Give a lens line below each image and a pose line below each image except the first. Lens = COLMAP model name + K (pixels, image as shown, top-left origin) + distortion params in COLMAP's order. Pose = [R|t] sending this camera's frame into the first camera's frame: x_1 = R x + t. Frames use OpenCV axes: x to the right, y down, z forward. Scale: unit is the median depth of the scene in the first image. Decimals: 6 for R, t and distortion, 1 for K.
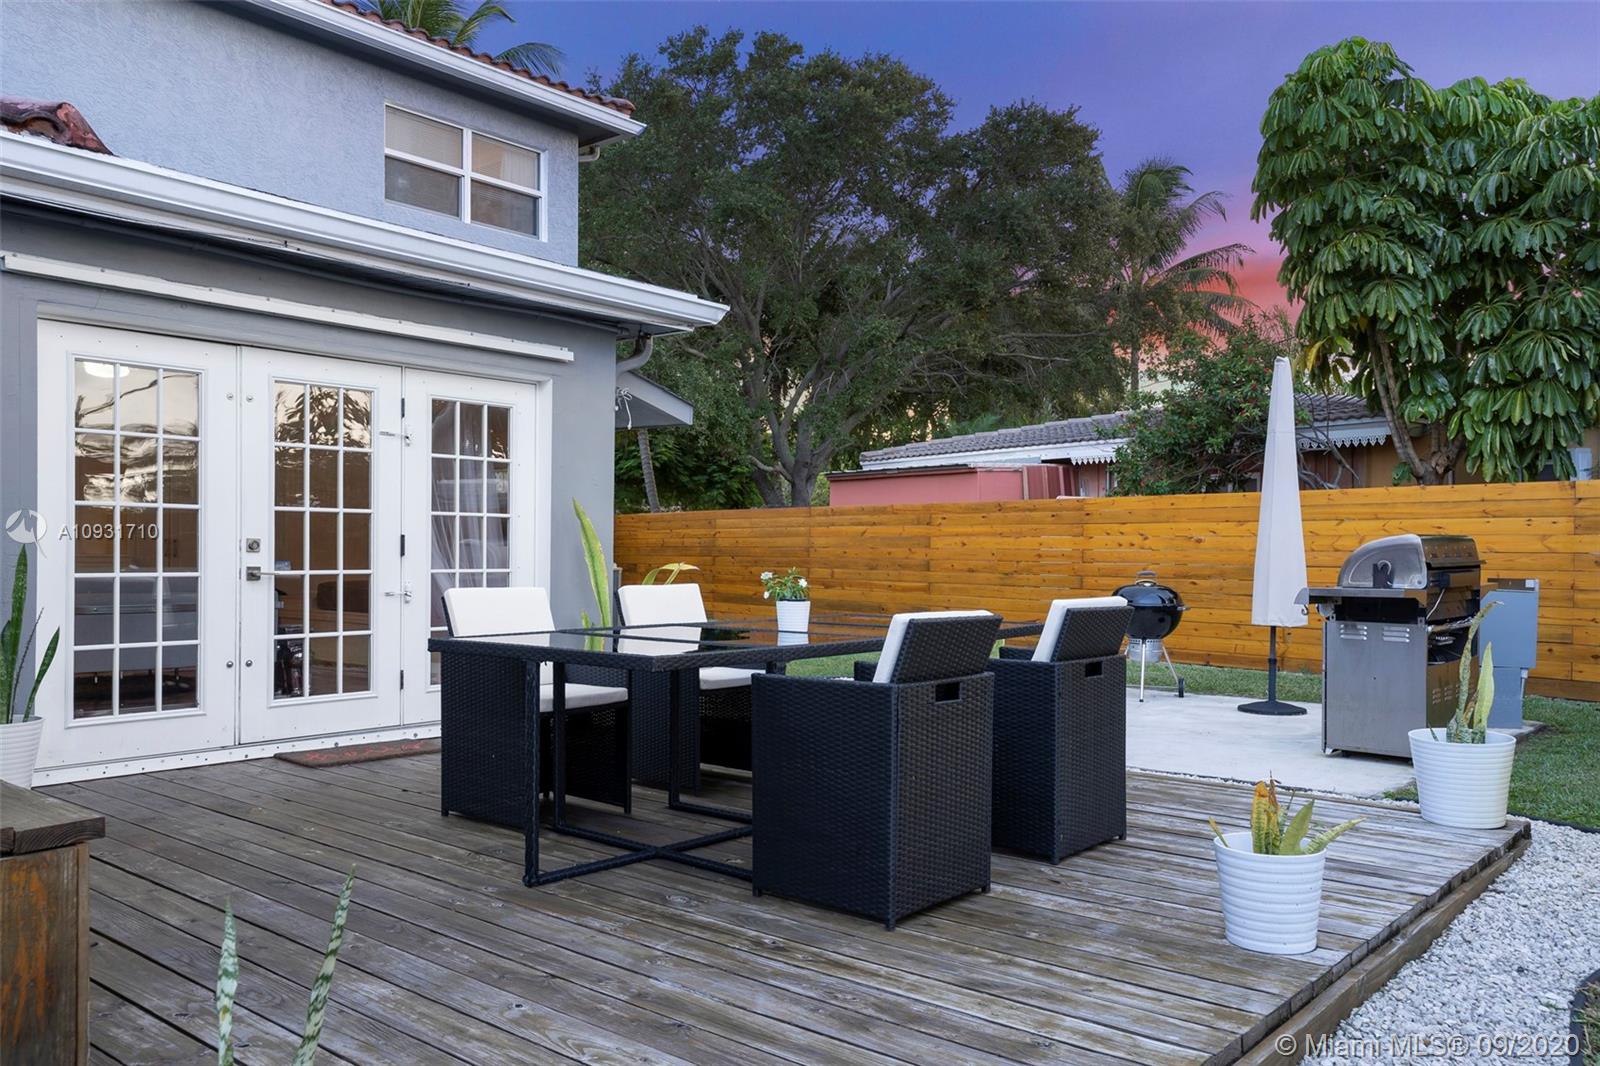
lens RADIAL K [[1251.4, 0, 798.1], [0, 1251.4, 533.4], [0, 0, 1]] dist [0.019096, 0.009414]
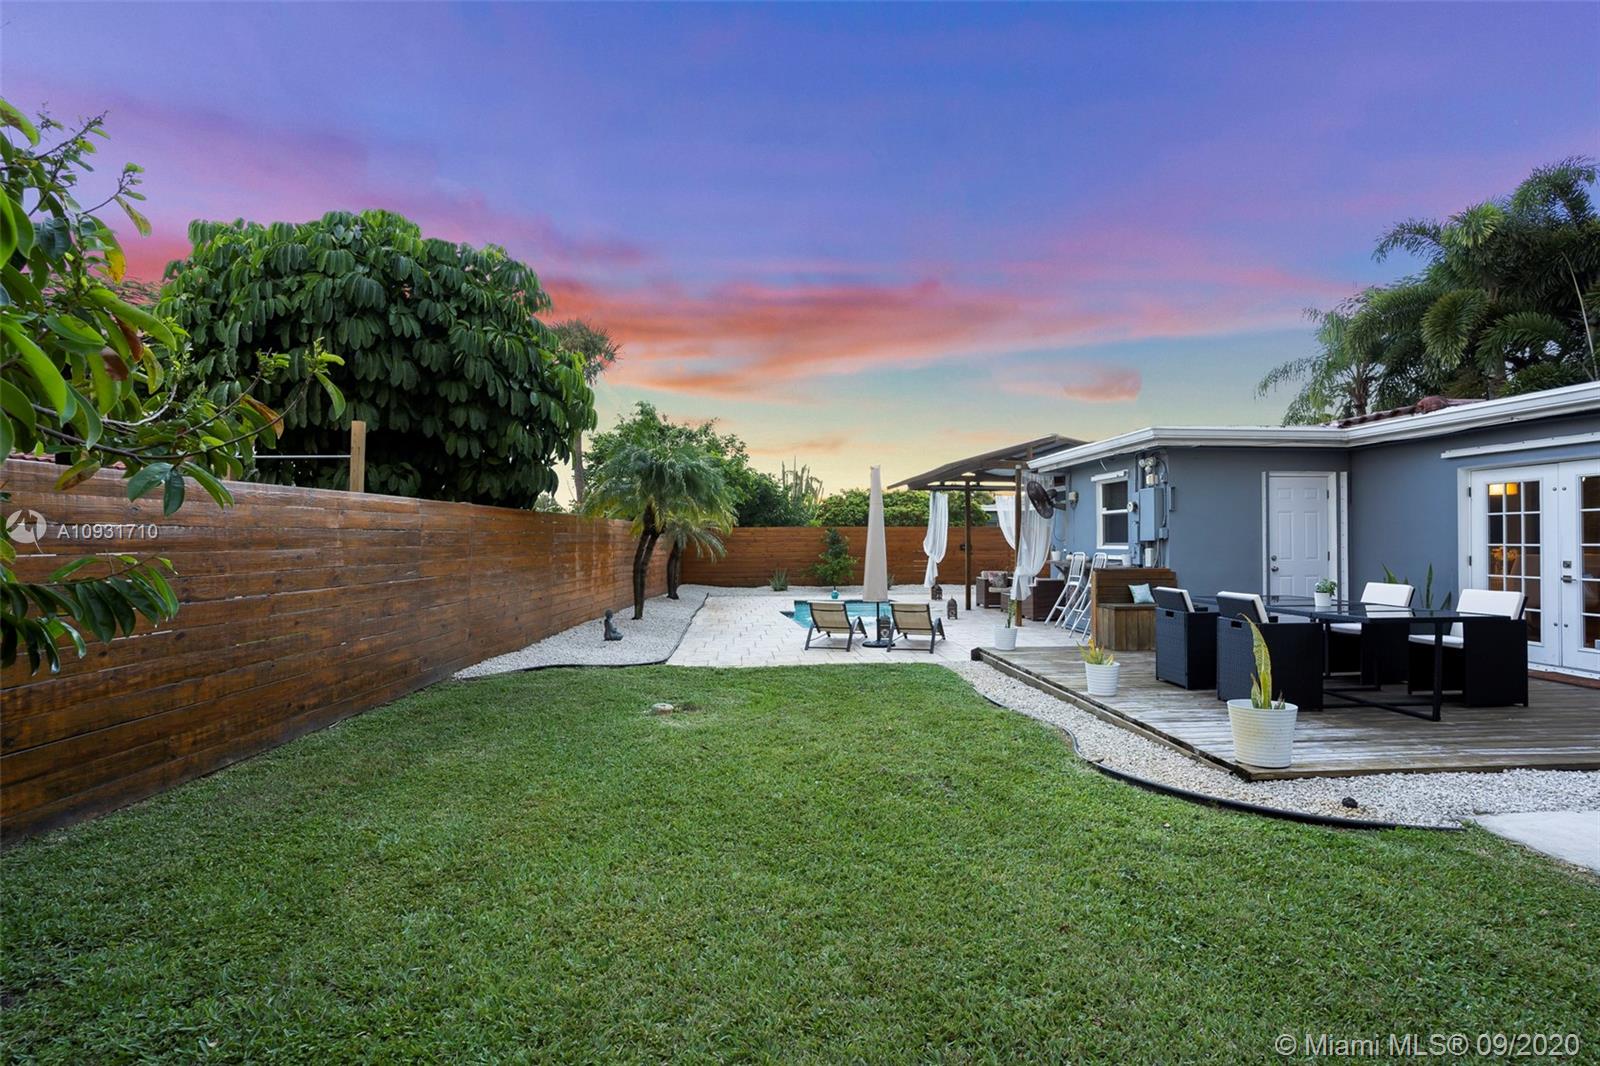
lens RADIAL K [[804.2, 0, 808.1], [0, 804.2, 534.7], [0, 0, 1]] dist [-0.056593, 0.024372]
pose [[-0.714623, -0.007708, -0.699467, 0.623408], [0.009333, 0.999745, -0.020551, -0.011391], [0.699448, -0.021214, -0.714369, 0.518437]]
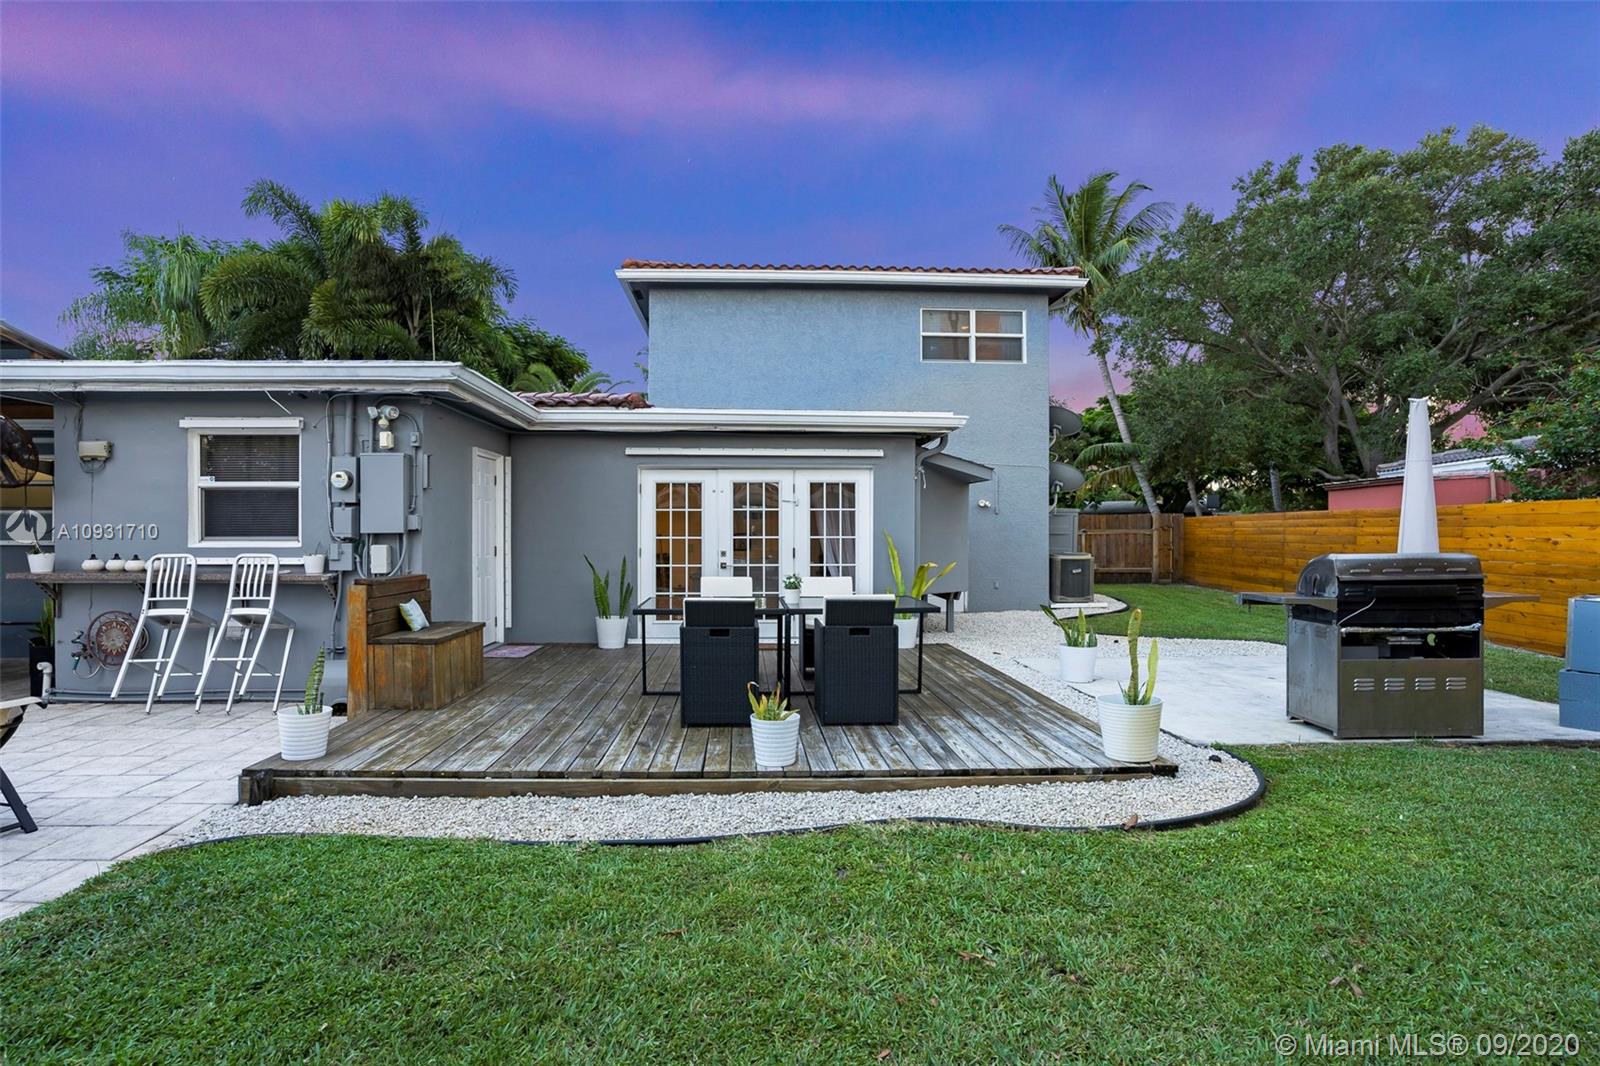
lens RADIAL K [[804.2, 0, 762.6], [0, 804.2, 517.4], [0, 0, 1]] dist [-0.056593, 0.024372]
pose [[0.670884, -0.019799, -0.741298, 0.366695], [0.015141, 0.999801, -0.013001, -0.018574], [0.741407, -0.002502, 0.671050, 0.021019]]
